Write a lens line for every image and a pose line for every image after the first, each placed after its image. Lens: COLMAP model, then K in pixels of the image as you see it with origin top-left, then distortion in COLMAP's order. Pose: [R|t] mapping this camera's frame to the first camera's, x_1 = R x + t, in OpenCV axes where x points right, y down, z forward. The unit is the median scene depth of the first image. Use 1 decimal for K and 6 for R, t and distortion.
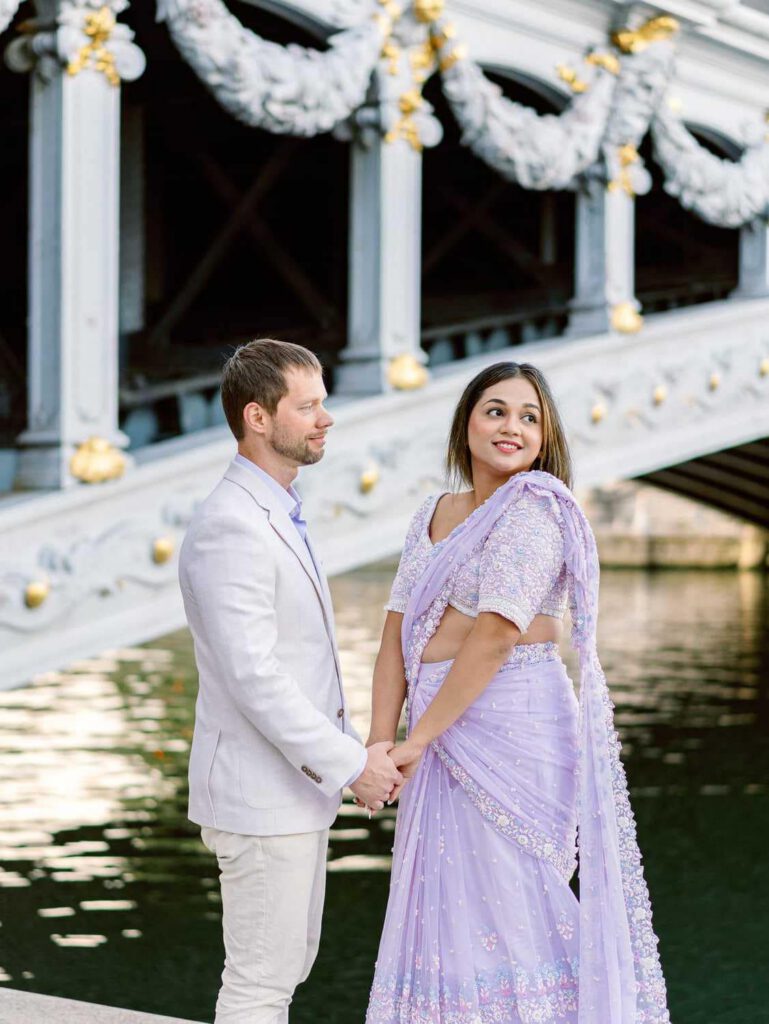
lens RADIAL K [[1795.8, 0, 384.5], [0, 1795.8, 512.0], [0, 0, 1]] dist [-0.019398, 0.004500]
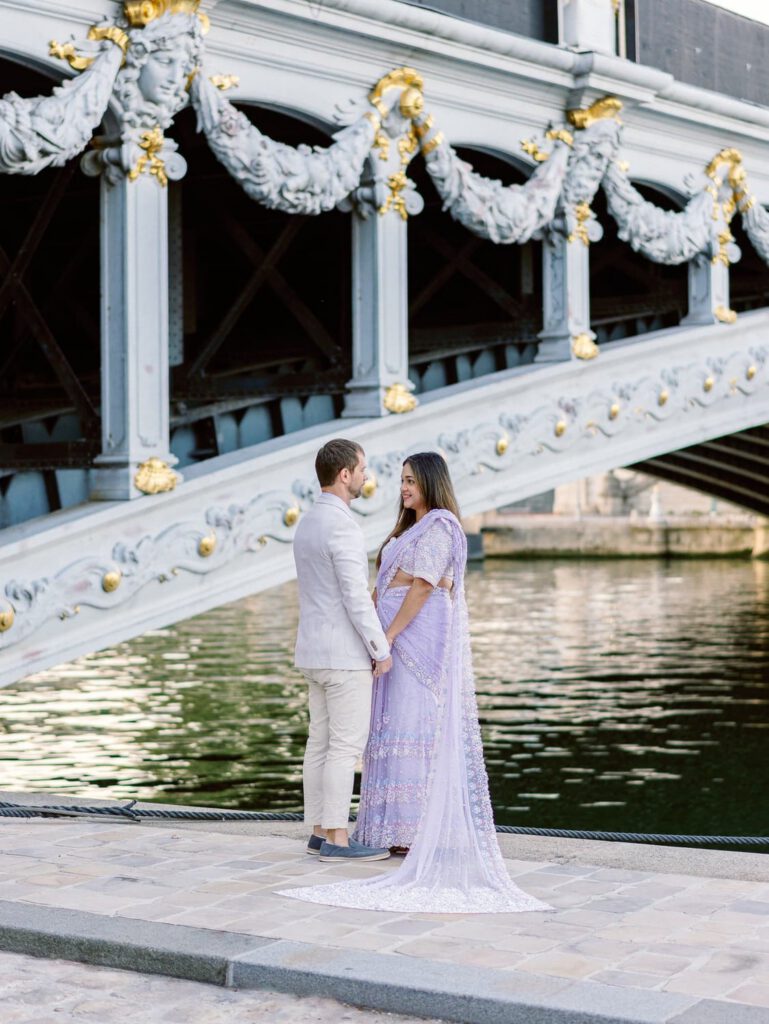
lens RADIAL K [[1795.8, 0, 384.5], [0, 1795.8, 512.0], [0, 0, 1]] dist [-0.019398, 0.004500]
pose [[0.999815, -0.015196, -0.011828, 0.015218], [0.015236, 0.999878, 0.003315, -0.003912], [0.011776, -0.003495, 0.999925, -0.229453]]
